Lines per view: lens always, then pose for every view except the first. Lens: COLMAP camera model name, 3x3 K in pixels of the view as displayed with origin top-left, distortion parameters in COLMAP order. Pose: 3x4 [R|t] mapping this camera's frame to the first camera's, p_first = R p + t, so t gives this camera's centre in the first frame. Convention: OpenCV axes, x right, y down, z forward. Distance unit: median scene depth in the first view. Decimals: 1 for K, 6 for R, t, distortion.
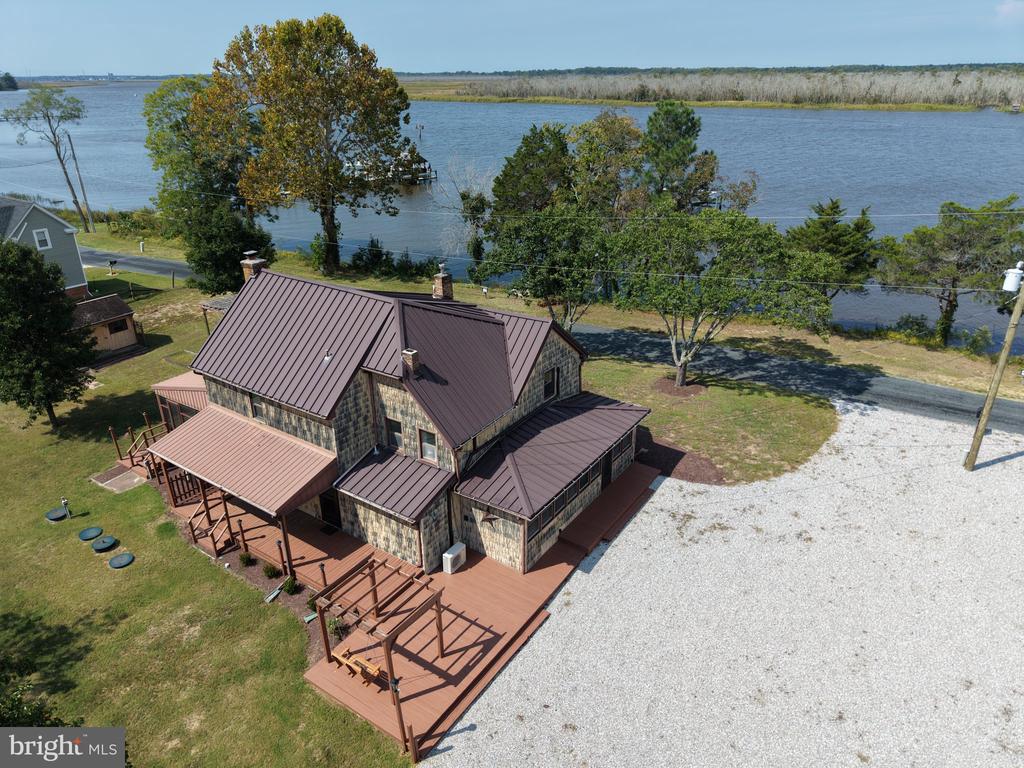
lens RADIAL K [[690.4, 0, 508.1], [0, 690.4, 380.4], [0, 0, 1]] dist [0.033948, -0.038458]
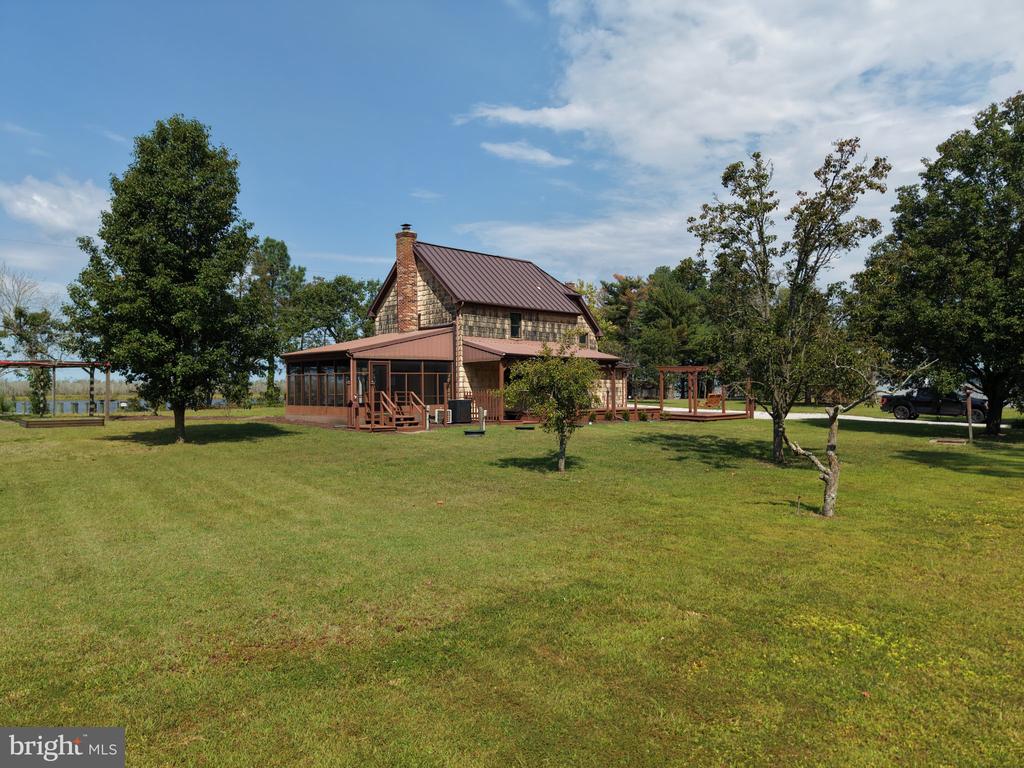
lens RADIAL K [[690.4, 0, 514.4], [0, 690.4, 386.6], [0, 0, 1]] dist [0.033948, -0.038458]
pose [[0.220767, 0.012453, 0.975247, -1.491213], [0.397299, 0.912050, -0.101583, 0.248601], [-0.890739, 0.409890, 0.196403, 0.766520]]
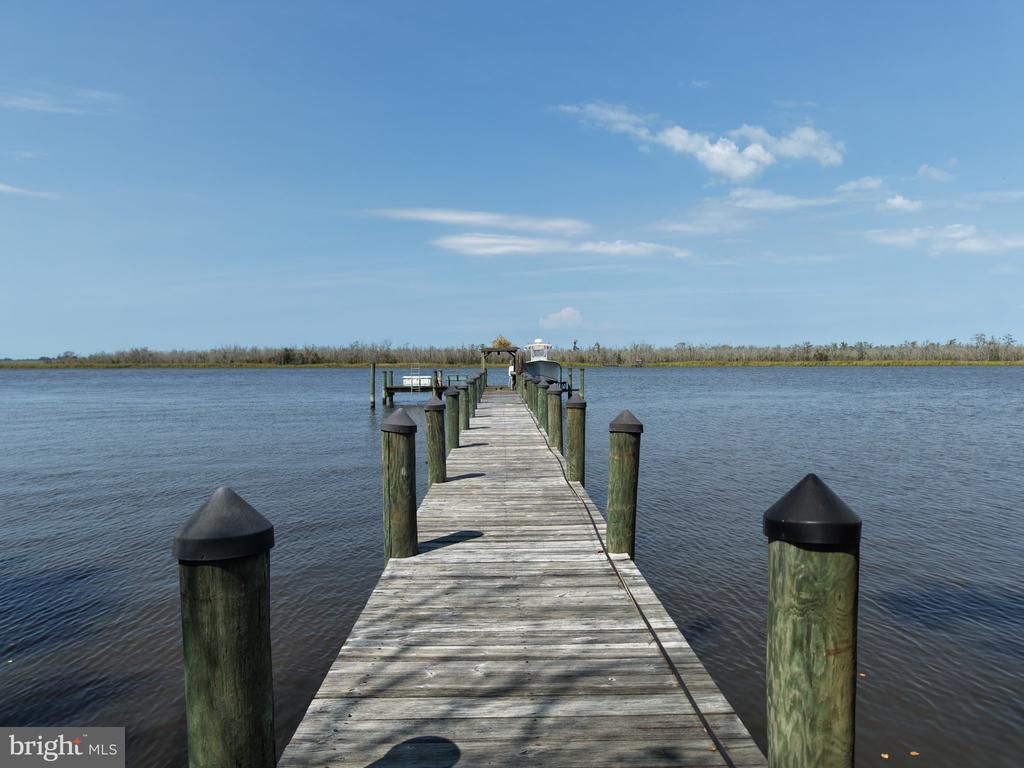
lens RADIAL K [[690.4, 0, 517.1], [0, 690.4, 362.3], [0, 0, 1]] dist [0.033948, -0.038458]
pose [[0.869697, 0.003955, 0.493570, 0.070461], [0.196274, 0.914737, -0.353175, -0.395938], [-0.452884, 0.404031, 0.794768, 2.169137]]
